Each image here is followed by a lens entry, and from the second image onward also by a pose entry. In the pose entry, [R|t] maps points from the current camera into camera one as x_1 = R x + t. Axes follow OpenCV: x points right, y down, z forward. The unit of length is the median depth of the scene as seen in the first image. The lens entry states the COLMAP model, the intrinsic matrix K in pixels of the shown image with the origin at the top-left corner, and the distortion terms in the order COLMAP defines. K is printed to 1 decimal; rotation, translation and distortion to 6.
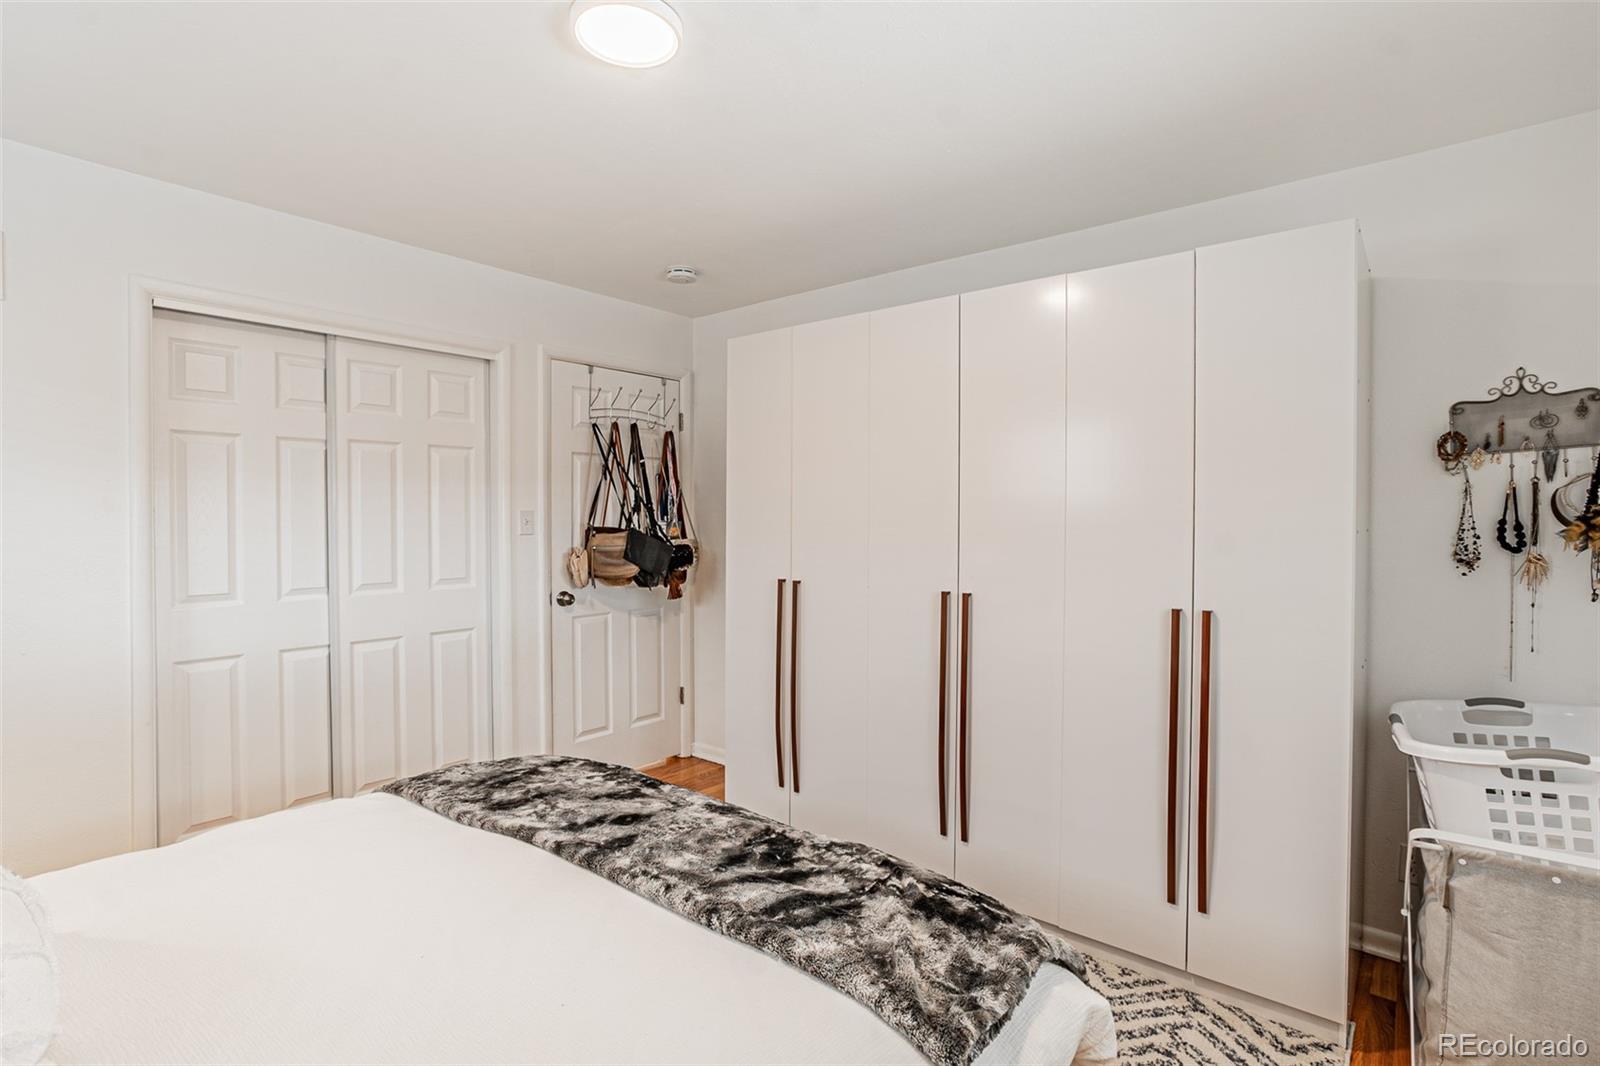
lens RADIAL K [[762.7, 0, 793.1], [0, 762.7, 532.3], [0, 0, 1]] dist [-0.022383, 0.023339]
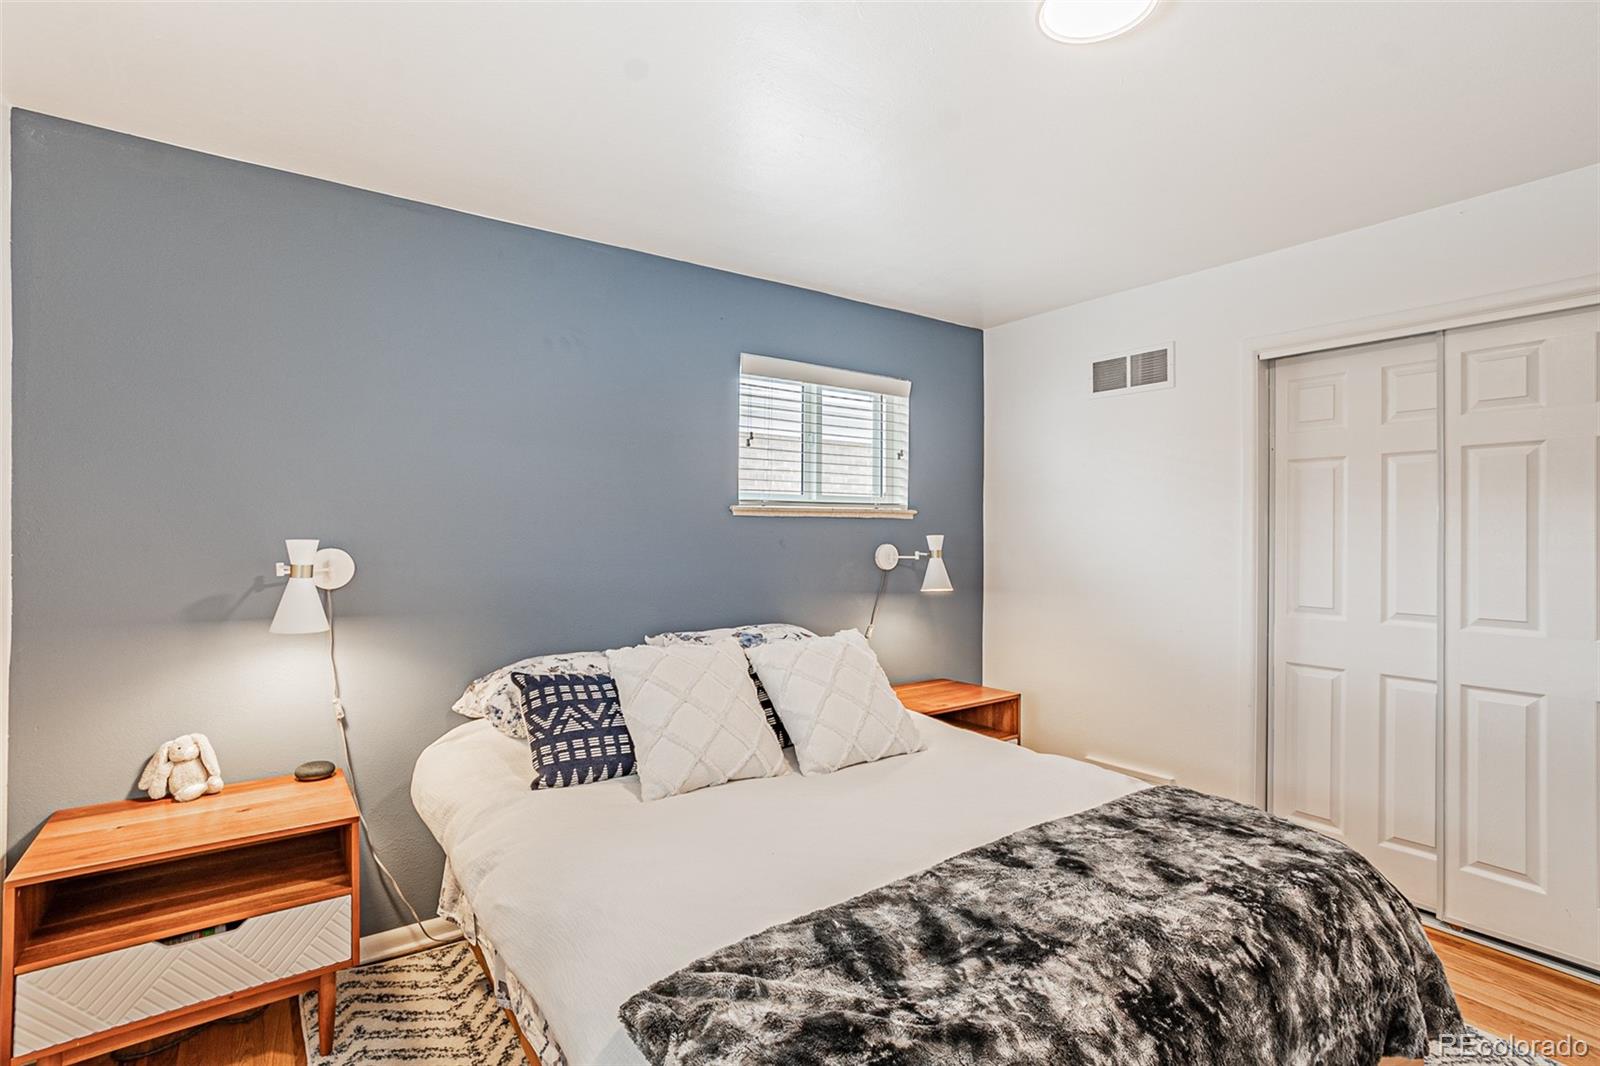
lens RADIAL K [[717.1, 0, 797.6], [0, 717.1, 530.3], [0, 0, 1]] dist [0.040872, -0.025782]
pose [[-0.189698, -0.001403, -0.981841, 0.612210], [-0.025091, 0.999679, 0.003419, -0.019948], [0.981522, 0.025284, -0.189673, 0.713668]]
